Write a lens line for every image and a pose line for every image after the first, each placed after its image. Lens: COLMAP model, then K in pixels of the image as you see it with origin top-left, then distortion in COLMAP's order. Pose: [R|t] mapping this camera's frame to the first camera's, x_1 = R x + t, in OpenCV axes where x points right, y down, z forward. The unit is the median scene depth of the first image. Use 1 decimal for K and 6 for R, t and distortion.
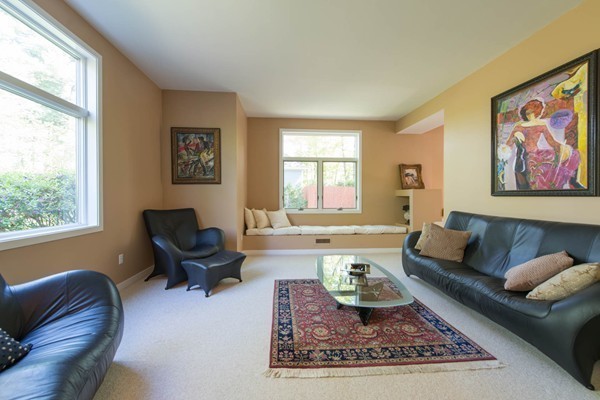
lens RADIAL K [[273.6, 0, 300.7], [0, 273.6, 199.8], [0, 0, 1]] dist [0.009967, -0.001090]
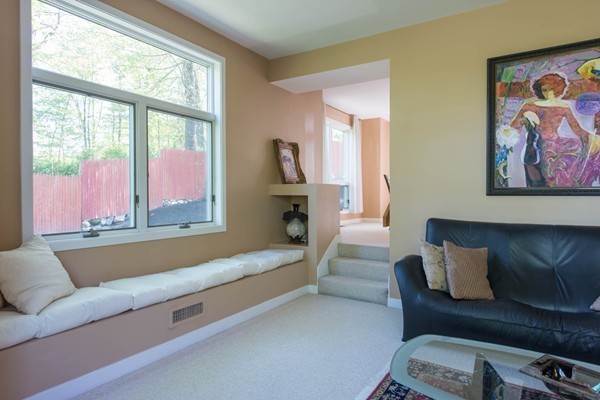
lens RADIAL K [[370.6, 0, 301.3], [0, 370.6, 195.4], [0, 0, 1]] dist [0.021608, -0.005559]
pose [[0.568204, -0.002726, 0.822884, -0.423614], [0.011139, 0.999928, -0.004379, -0.015635], [-0.822813, 0.011655, 0.568193, 0.927963]]
